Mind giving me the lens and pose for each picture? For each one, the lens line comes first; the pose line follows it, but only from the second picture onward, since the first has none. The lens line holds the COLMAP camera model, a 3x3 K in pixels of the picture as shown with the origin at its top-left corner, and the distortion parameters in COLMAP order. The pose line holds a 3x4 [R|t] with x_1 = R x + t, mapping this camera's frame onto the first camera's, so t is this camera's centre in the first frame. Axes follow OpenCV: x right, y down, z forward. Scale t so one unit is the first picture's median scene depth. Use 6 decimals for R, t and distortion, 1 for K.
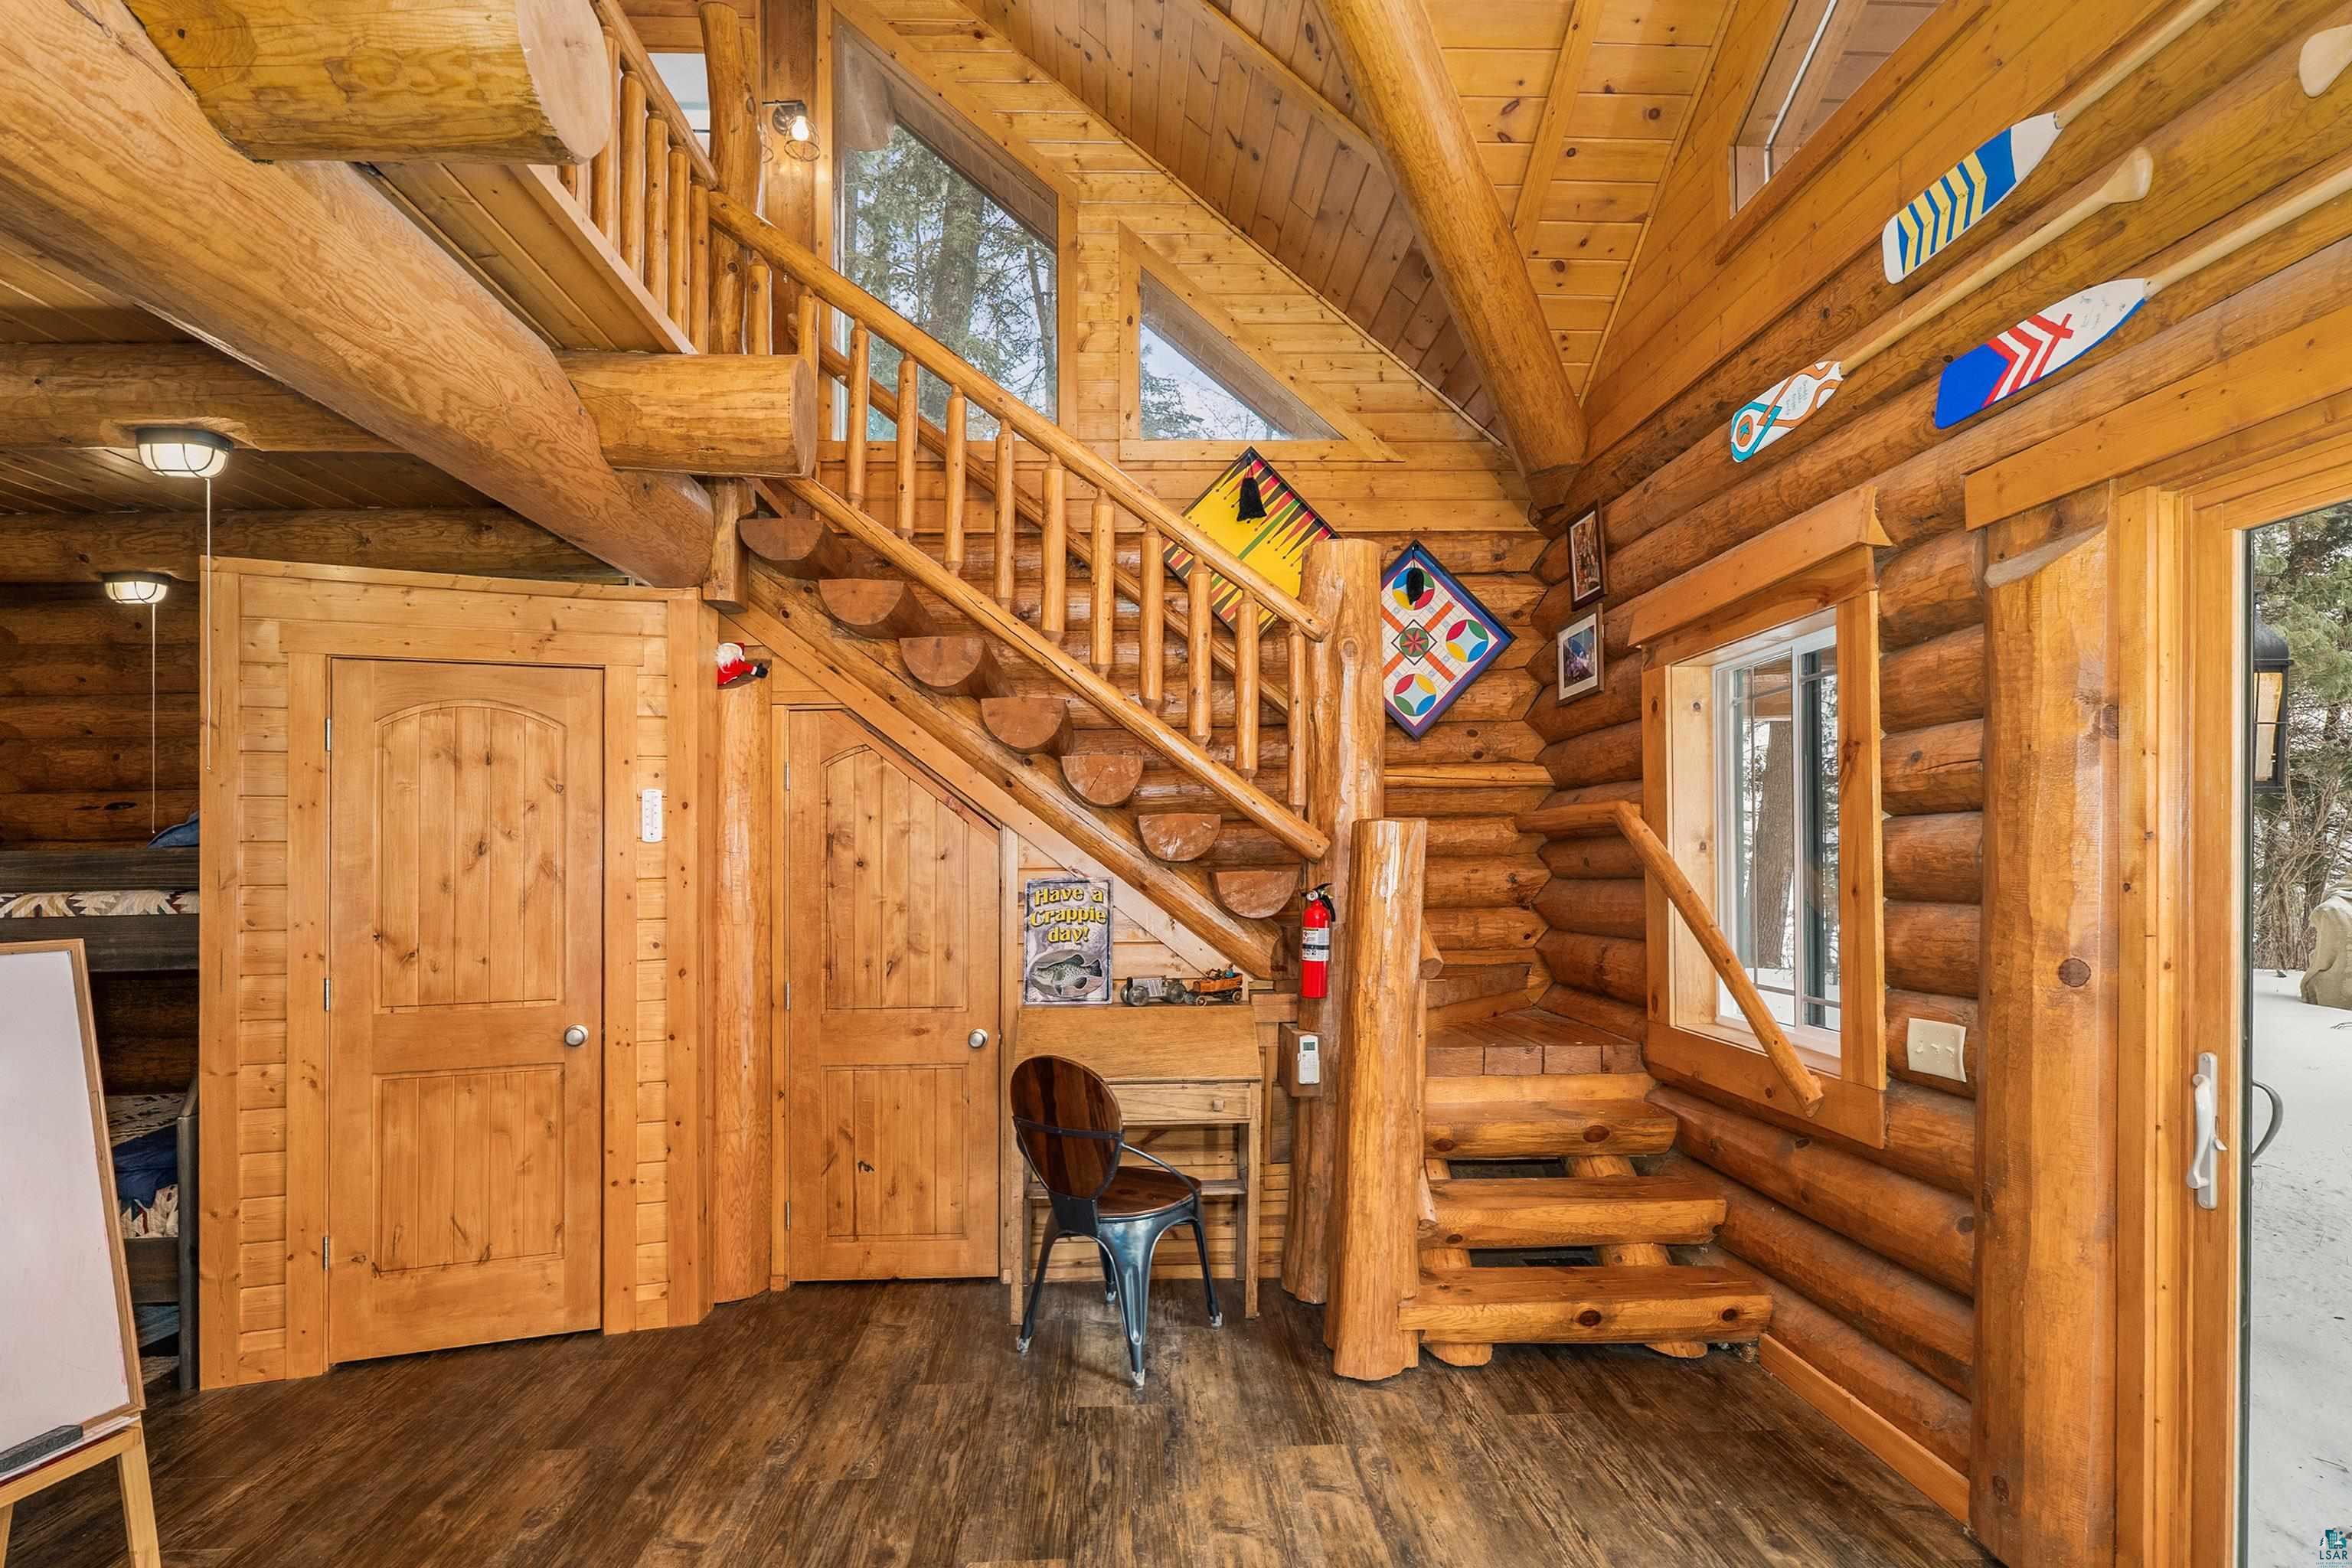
lens RADIAL K [[1109.3, 0, 1172.6], [0, 1109.3, 882.2], [0, 0, 1]] dist [-0.008262, 0.000125]
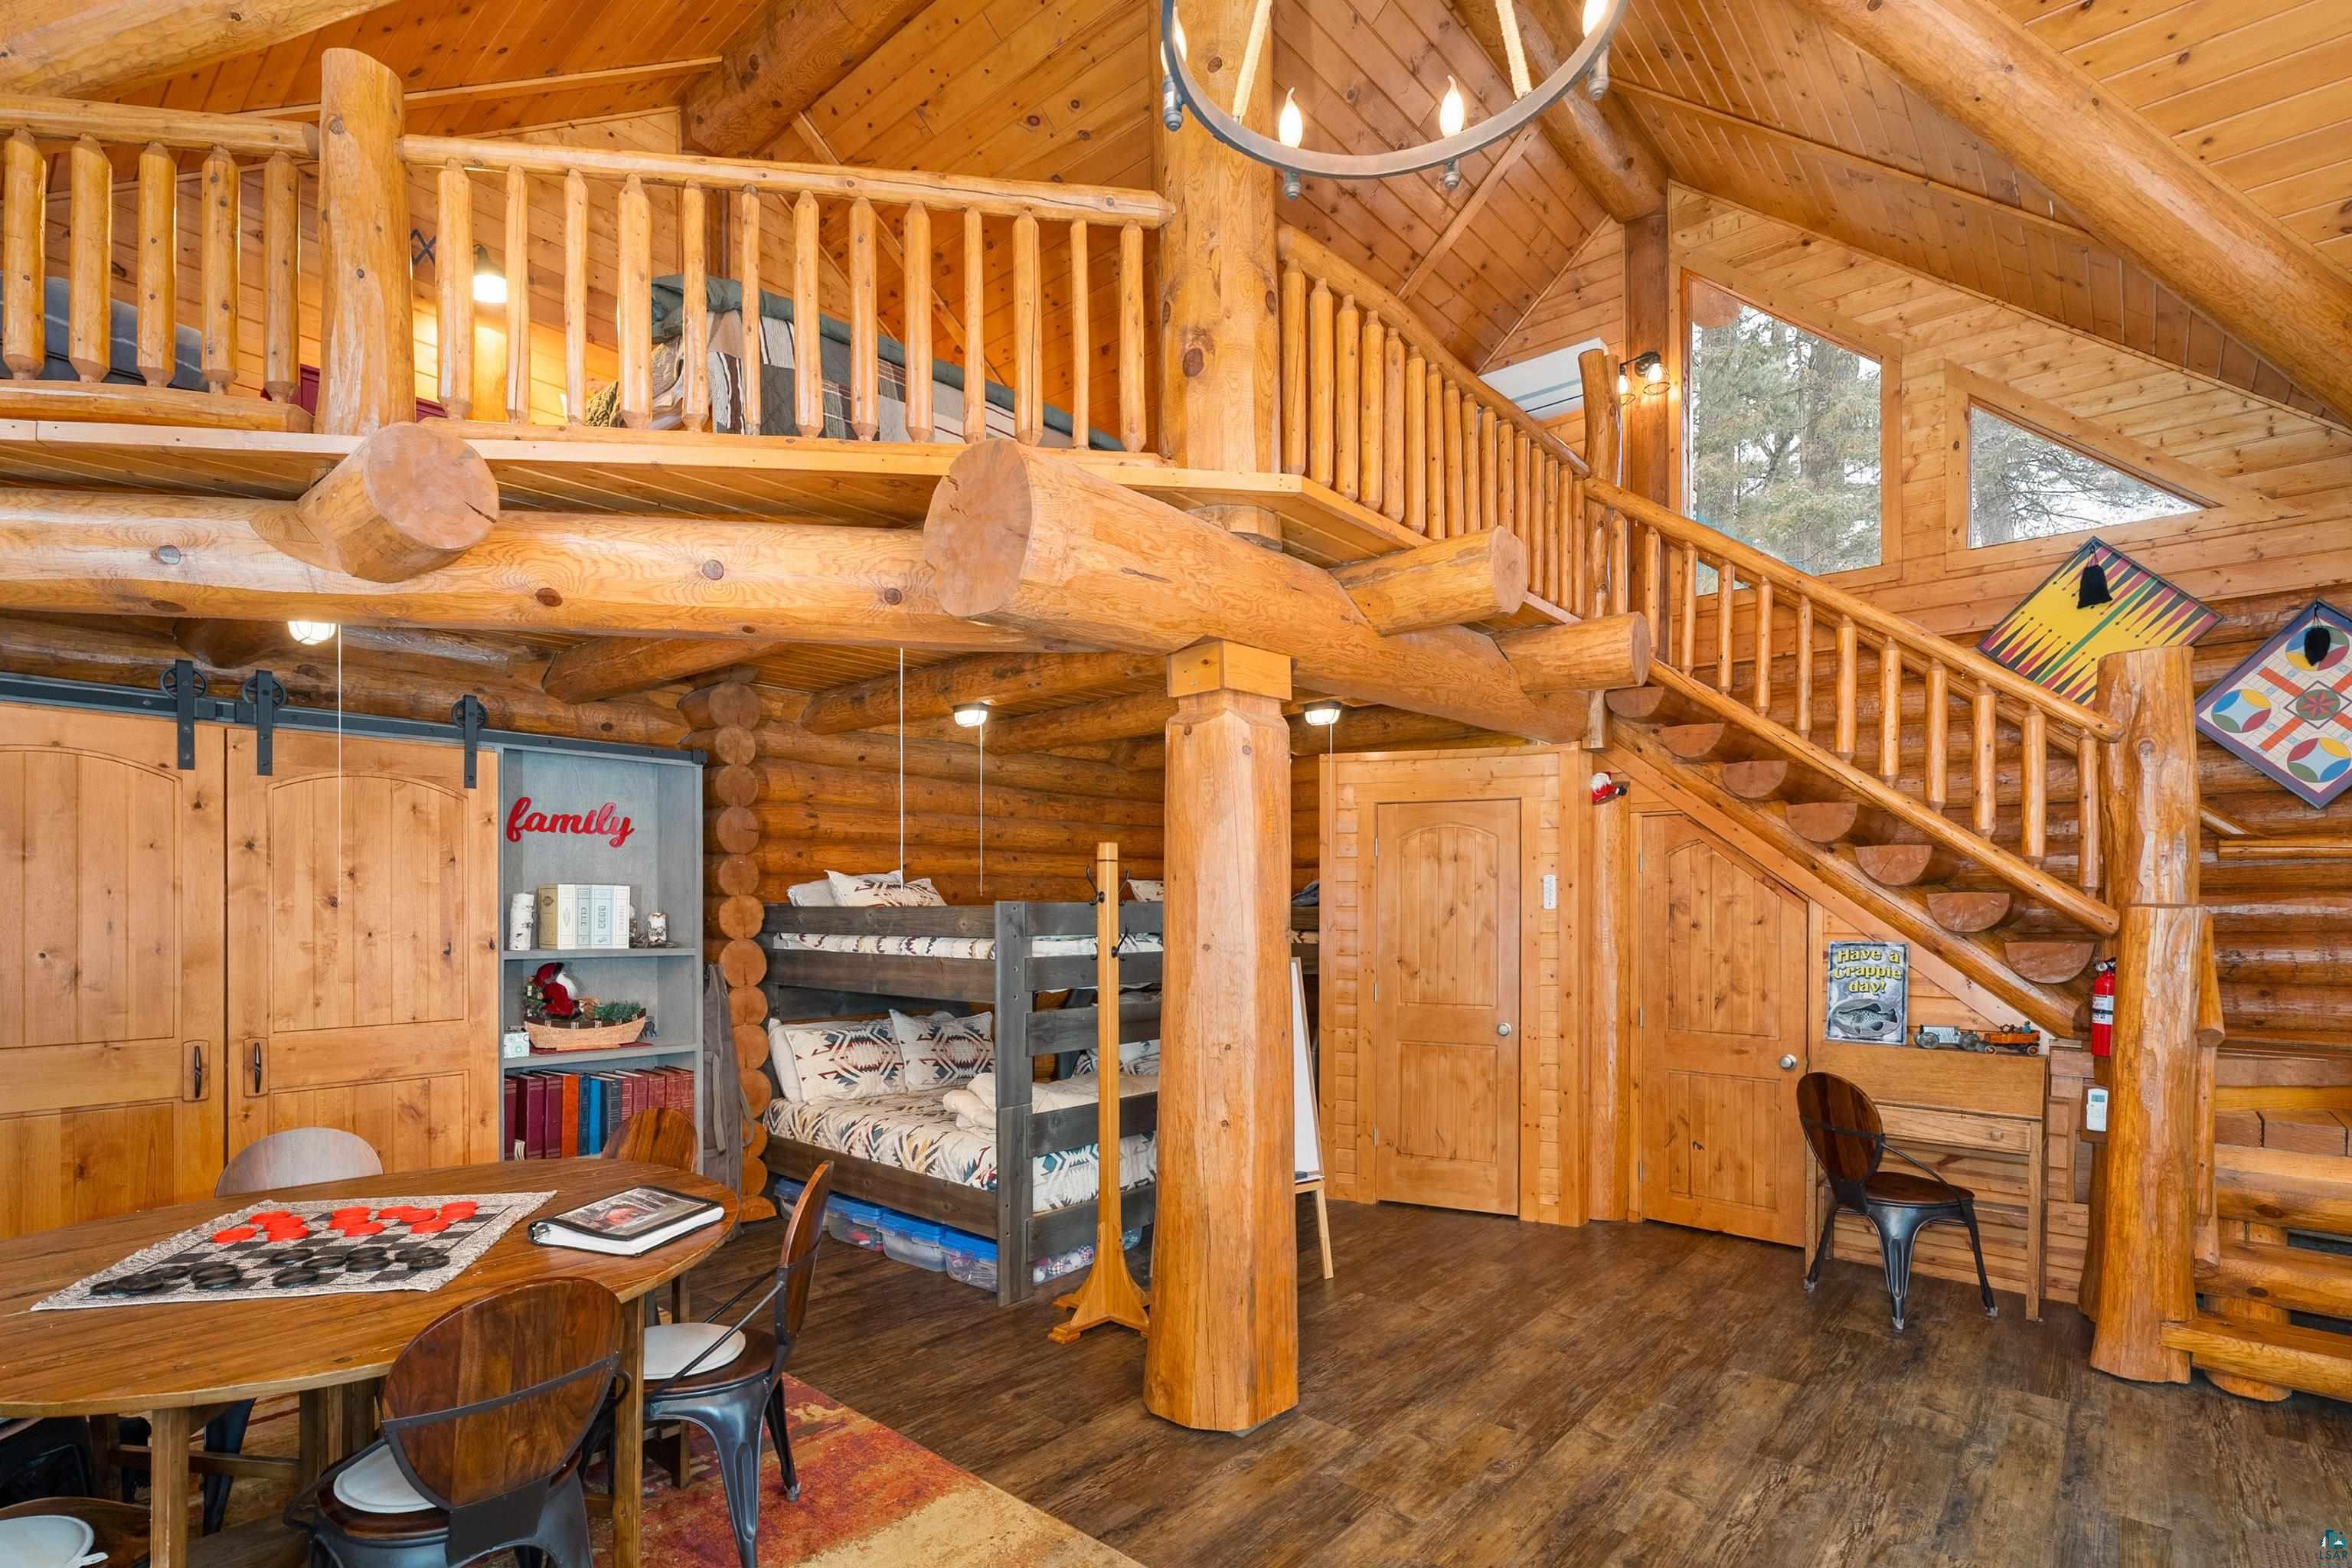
lens RADIAL K [[1165.6, 0, 1135.8], [0, 1165.6, 831.9], [0, 0, 1]] dist [0.000187, 0.001126]
pose [[0.708024, -0.026943, -0.705675, 0.268875], [-0.021409, 0.997994, -0.059584, -0.033435], [0.705864, 0.057295, 0.706026, -0.557112]]
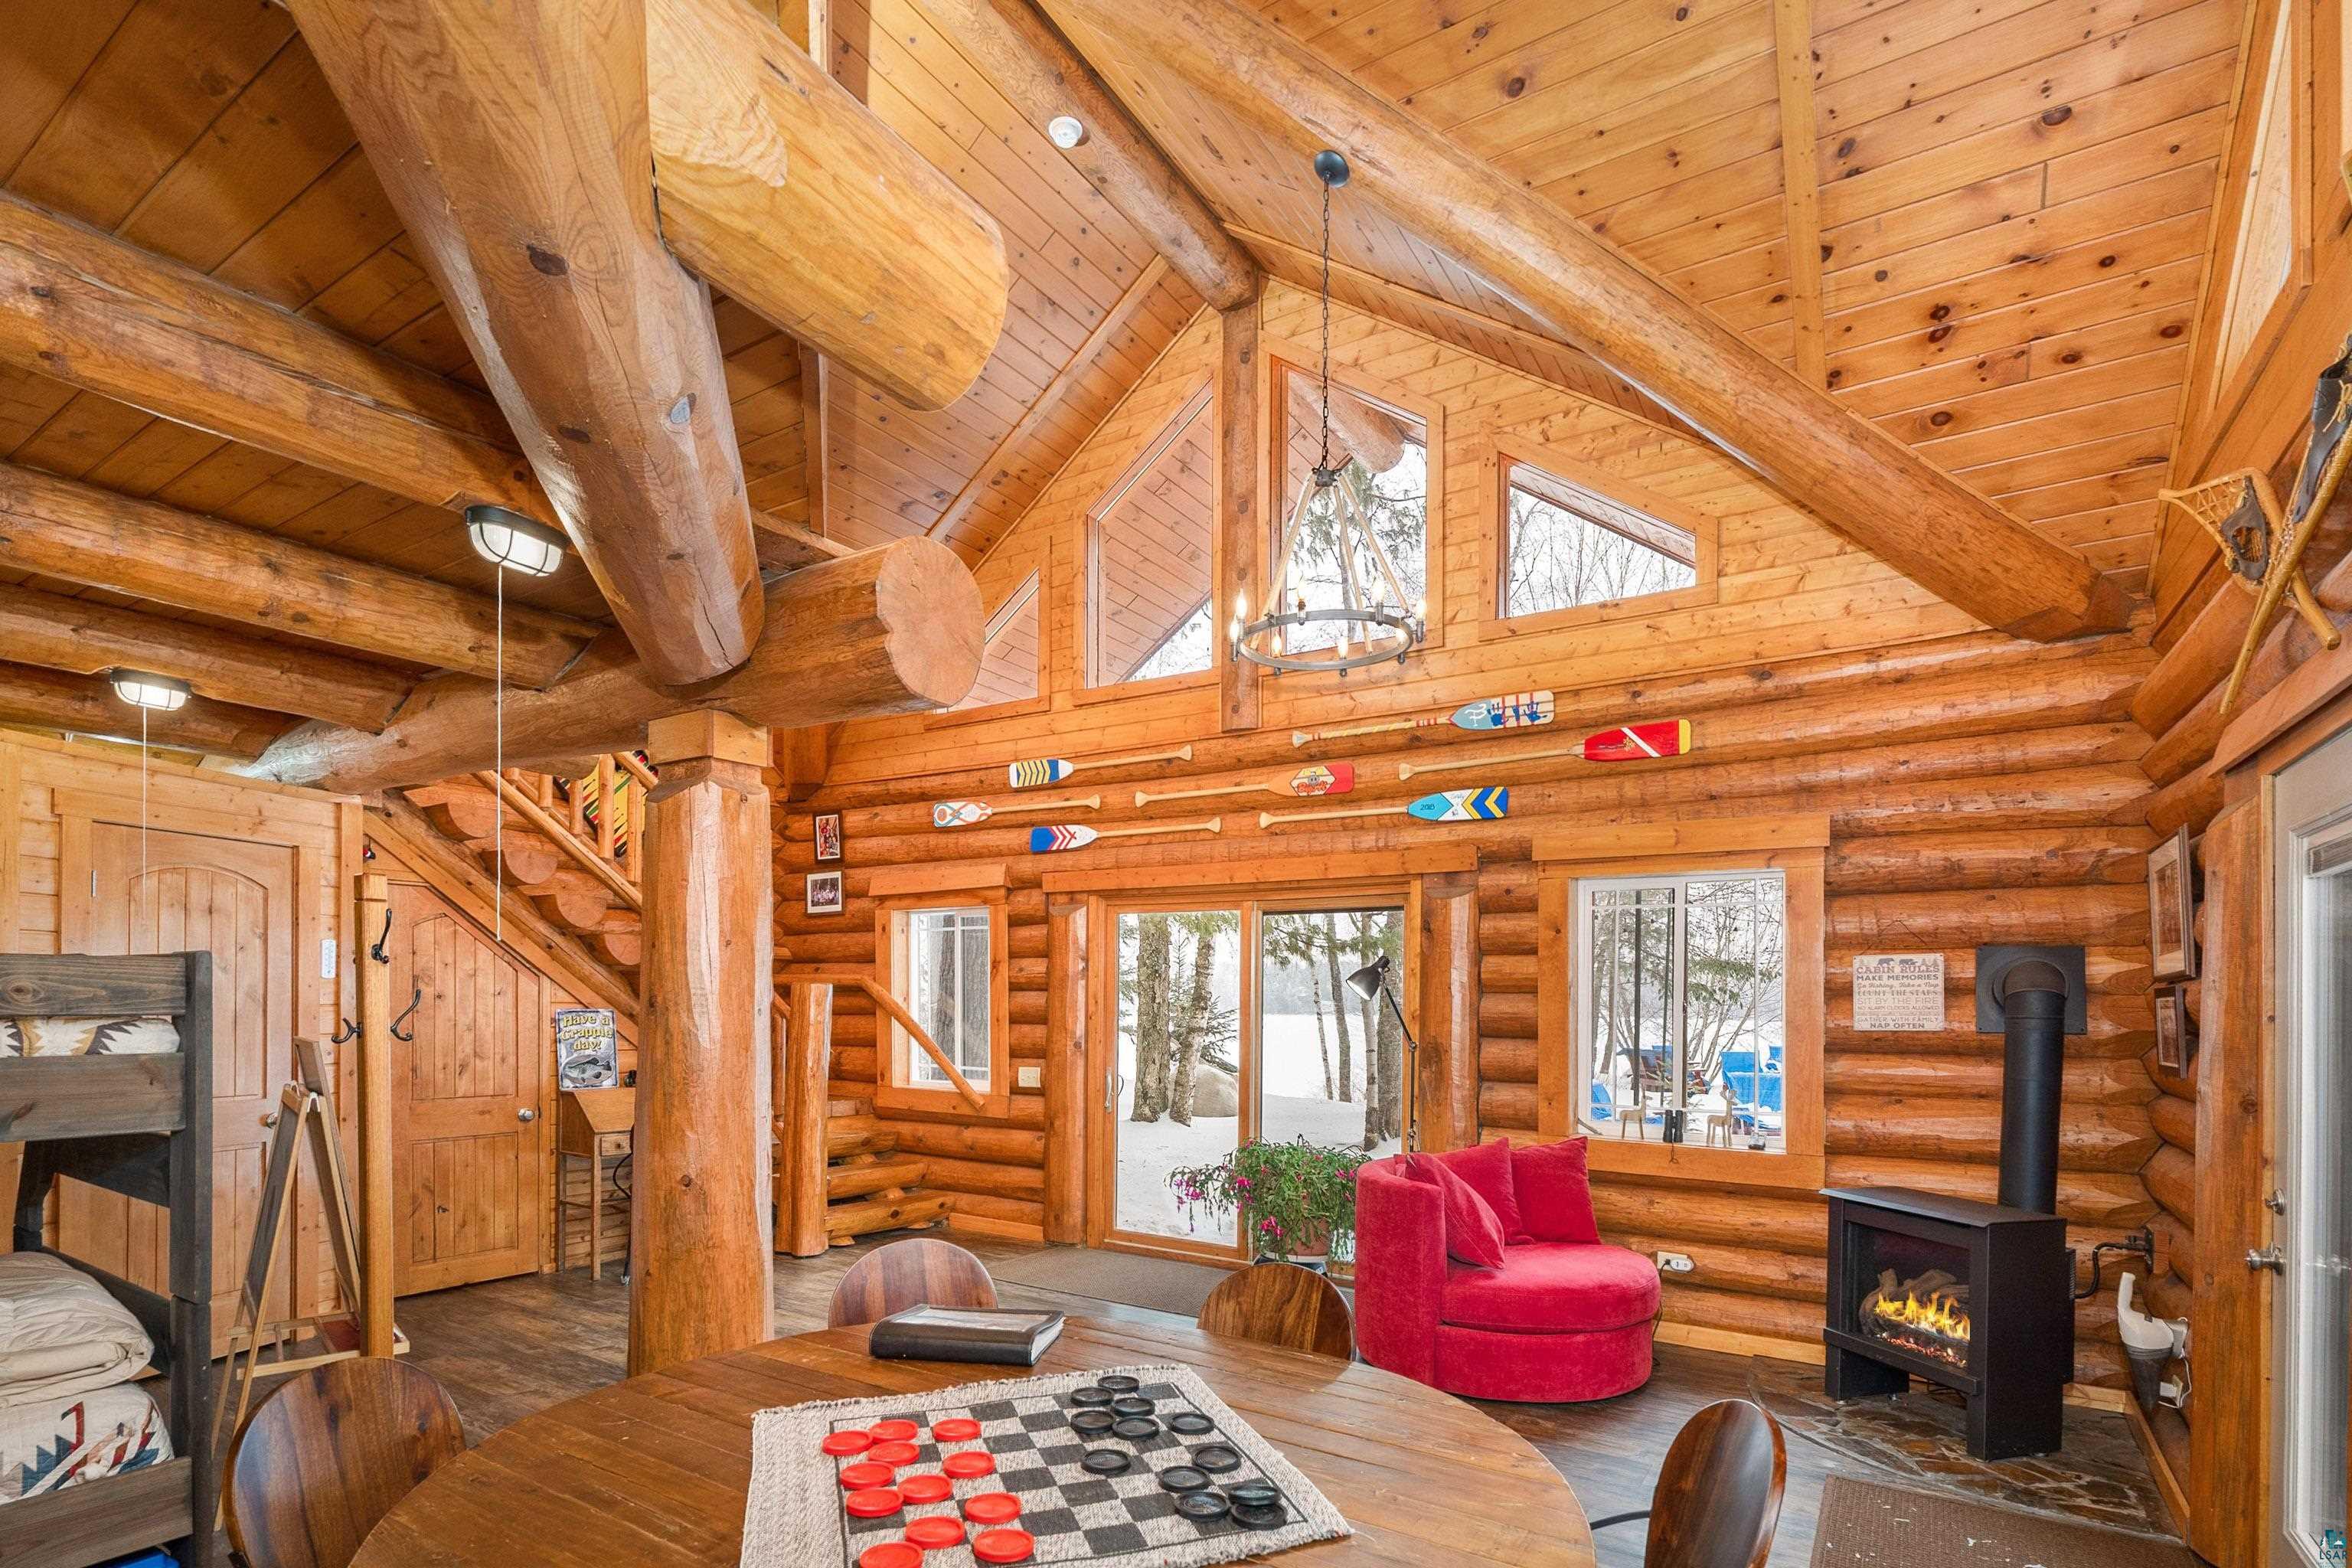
lens RADIAL K [[1119.0, 0, 1175.2], [0, 1119.0, 1002.0], [0, 0, 1]] dist [0.001883, -0.000037]
pose [[0.581598, 0.022417, 0.813167, -0.942214], [-0.005622, 0.999707, -0.023539, 0.019422], [-0.813457, 0.009118, 0.581554, -0.630750]]
